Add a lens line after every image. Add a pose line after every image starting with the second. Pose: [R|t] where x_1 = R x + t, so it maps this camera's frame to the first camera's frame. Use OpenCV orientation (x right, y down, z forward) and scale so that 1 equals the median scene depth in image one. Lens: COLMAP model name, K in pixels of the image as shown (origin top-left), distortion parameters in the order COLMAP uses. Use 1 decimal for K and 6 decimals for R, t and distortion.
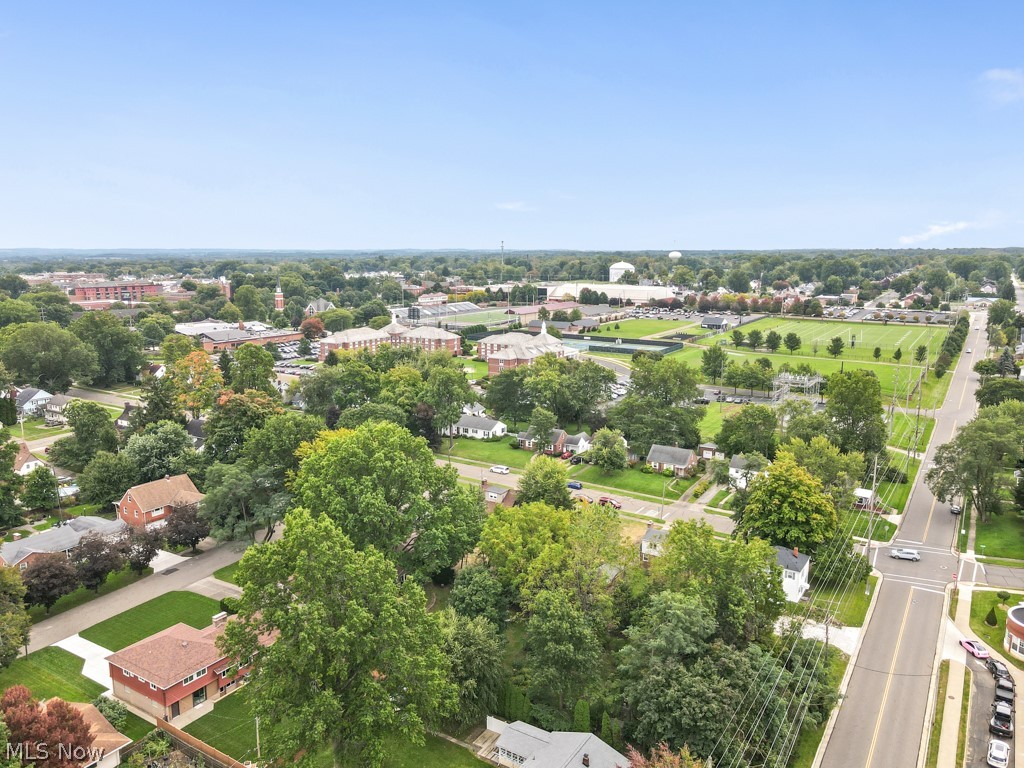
lens RADIAL K [[757.9, 0, 512.0], [0, 757.9, 384.0], [0, 0, 1]] dist [0.002566, 0.048500]
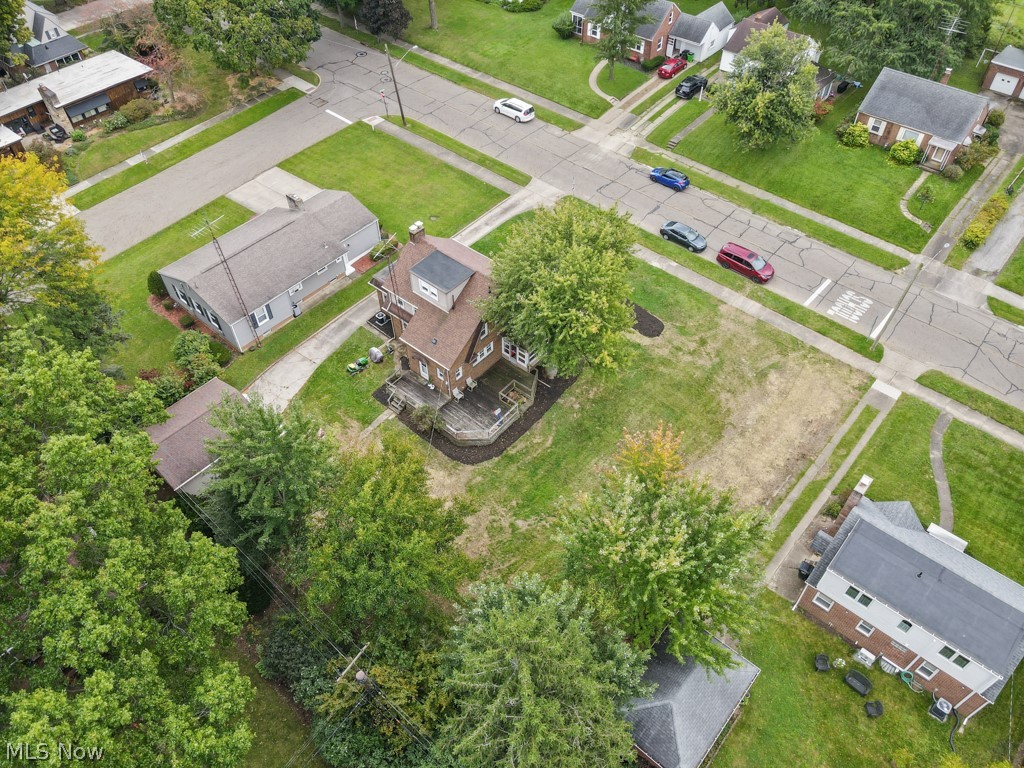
lens RADIAL K [[748.7, 0, 512.0], [0, 748.7, 384.0], [0, 0, 1]] dist [0.018120, 0.010020]
pose [[0.989463, 0.098542, -0.106078, 0.047543], [-0.013203, 0.791008, 0.611663, -0.033205], [0.144183, -0.603818, 0.783974, 0.558063]]
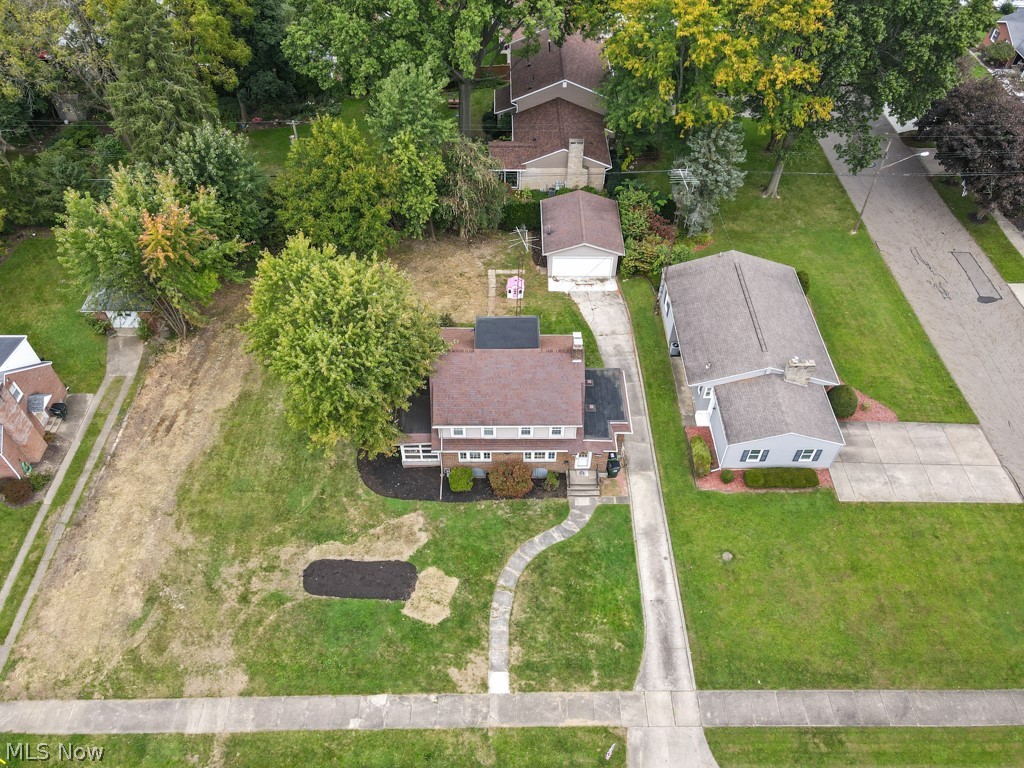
lens RADIAL K [[771.9, 0, 512.0], [0, 771.9, 384.0], [0, 0, 1]] dist [0.021460, 0.010930]
pose [[-0.838543, 0.402939, -0.366722, 0.085439], [-0.099955, 0.547891, 0.830557, -0.094600], [0.535588, 0.733113, -0.419155, 0.937509]]
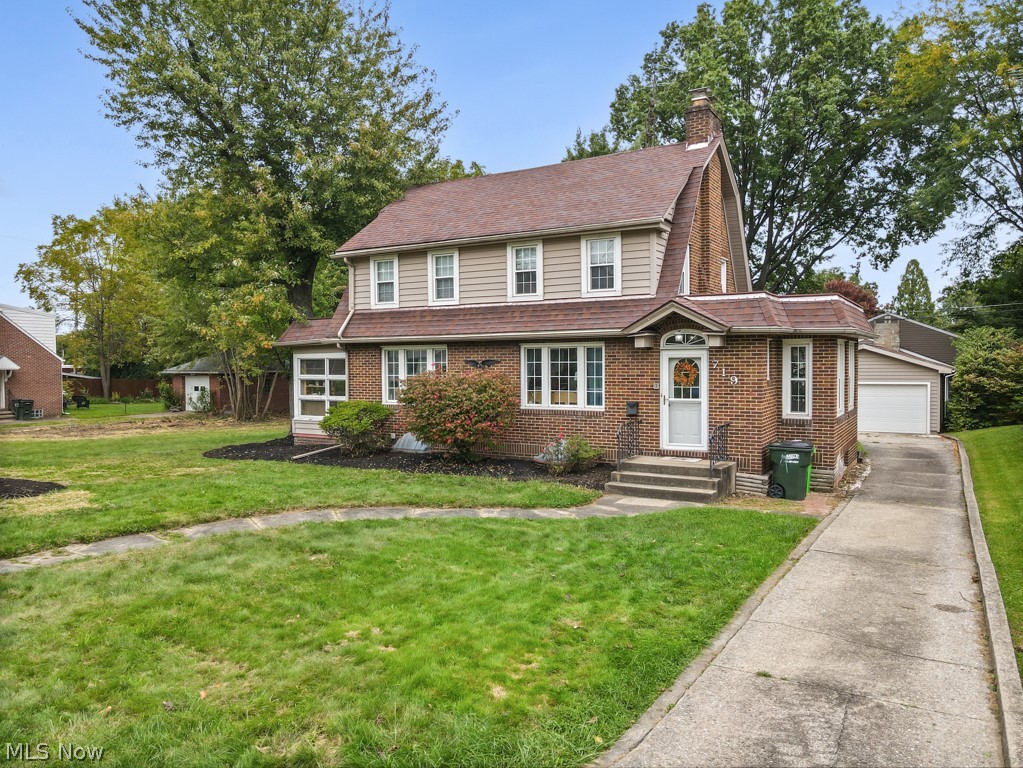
lens RADIAL K [[748.0, 0, 511.5], [0, 748.0, 384.0], [0, 0, 1]] dist [0.018120, 0.010020]
pose [[-0.999291, 0.003087, -0.037533, -0.000703], [-0.004502, 0.979695, 0.200445, 0.120756], [0.037389, 0.200472, -0.978986, 0.937419]]
